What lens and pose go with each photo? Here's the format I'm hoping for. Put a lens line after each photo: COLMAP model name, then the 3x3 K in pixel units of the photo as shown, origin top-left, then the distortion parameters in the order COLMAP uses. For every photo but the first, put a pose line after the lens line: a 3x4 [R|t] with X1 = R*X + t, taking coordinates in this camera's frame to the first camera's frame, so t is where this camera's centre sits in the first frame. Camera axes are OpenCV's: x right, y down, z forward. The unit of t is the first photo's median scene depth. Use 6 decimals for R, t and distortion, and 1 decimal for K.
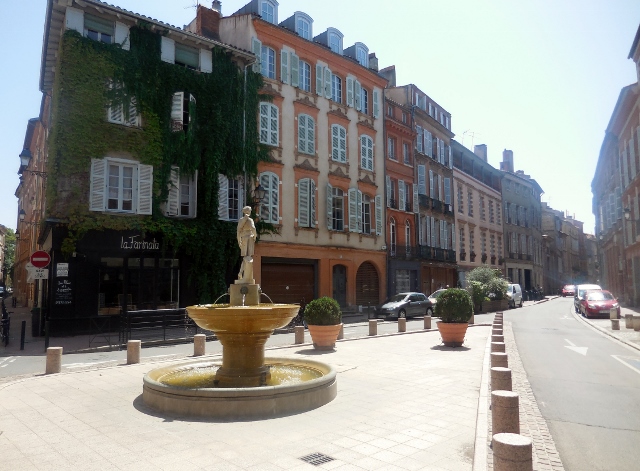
lens RADIAL K [[437.0, 0, 324.9], [0, 437.0, 238.3], [0, 0, 1]] dist [-0.024065, 0.001965]
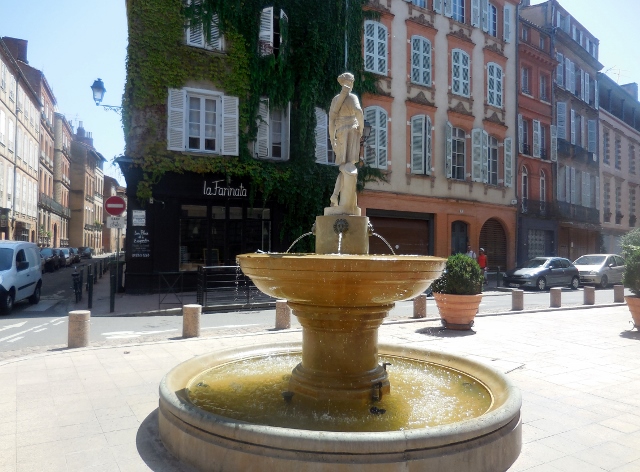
lens RADIAL K [[437.0, 0, 324.9], [0, 437.0, 238.8], [0, 0, 1]] dist [-0.024065, 0.001965]
pose [[0.972649, 0.015564, -0.231756, -0.026414], [0.003291, 0.996729, 0.080746, 0.030008], [0.232255, -0.079301, 0.969417, 0.157134]]
